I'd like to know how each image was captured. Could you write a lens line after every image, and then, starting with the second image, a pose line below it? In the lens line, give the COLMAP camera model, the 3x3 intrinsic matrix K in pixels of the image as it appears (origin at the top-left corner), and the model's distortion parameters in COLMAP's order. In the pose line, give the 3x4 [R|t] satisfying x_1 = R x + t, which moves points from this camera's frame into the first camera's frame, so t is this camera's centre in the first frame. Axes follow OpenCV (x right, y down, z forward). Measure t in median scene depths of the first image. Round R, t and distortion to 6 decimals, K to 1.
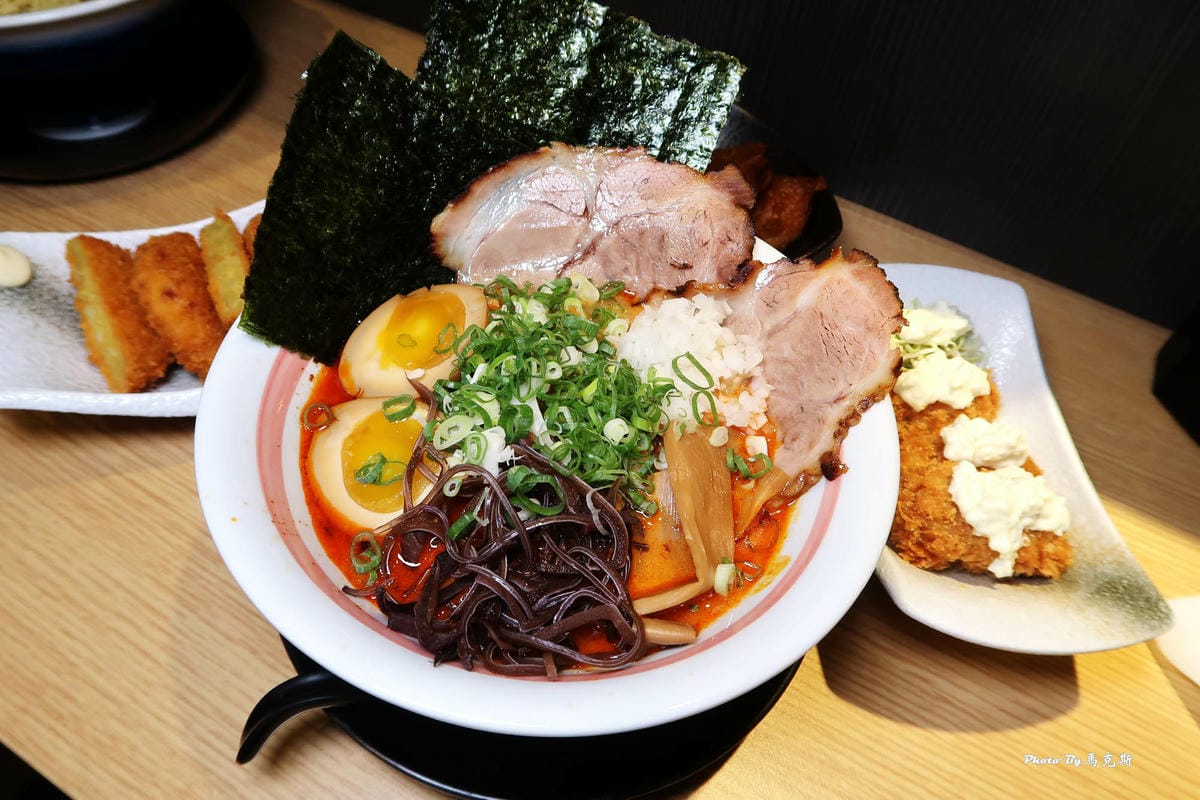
lens RADIAL K [[891.8, 0, 600.0], [0, 891.8, 400.0], [0, 0, 1]] dist [-0.000198, 0.000639]
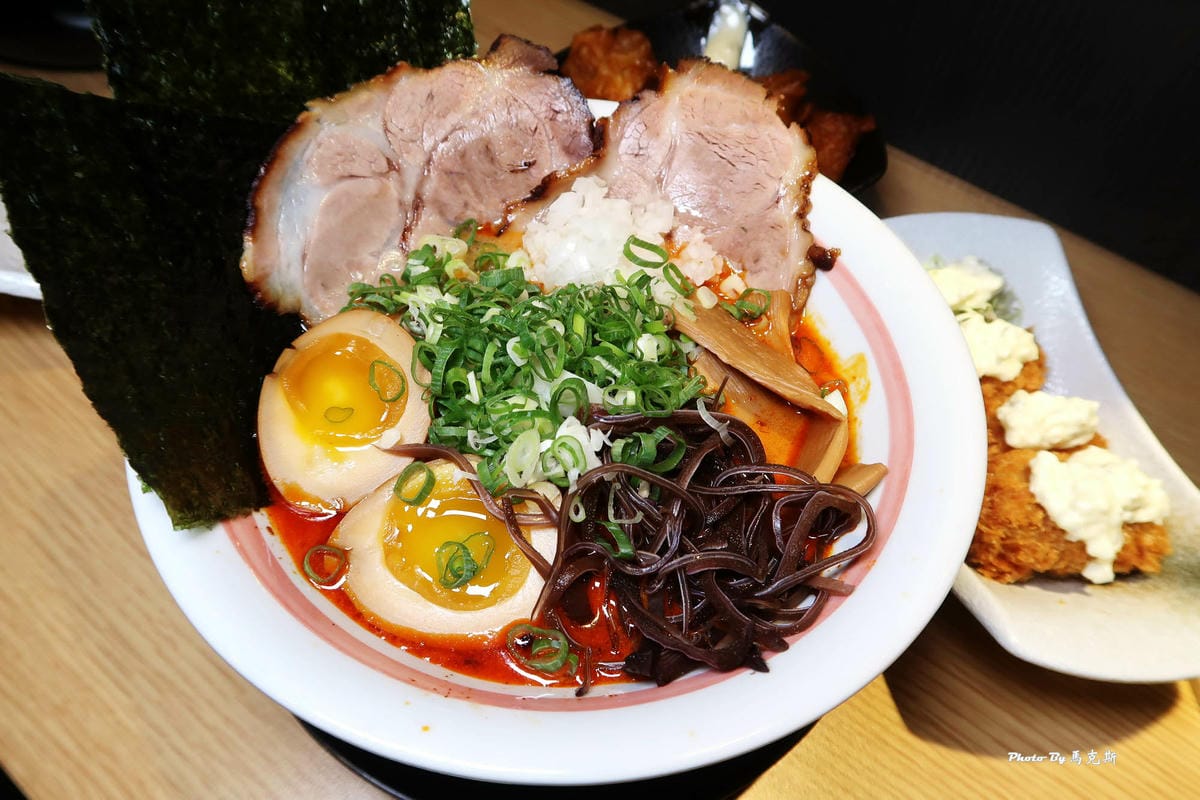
lens RADIAL K [[891.8, 0, 600.0], [0, 891.8, 400.0], [0, 0, 1]] dist [-0.000198, 0.000639]
pose [[0.711520, -0.568997, 0.412288, -0.377136], [0.525519, 0.820406, 0.225308, -0.135312], [-0.466443, 0.056354, 0.882754, 0.247870]]
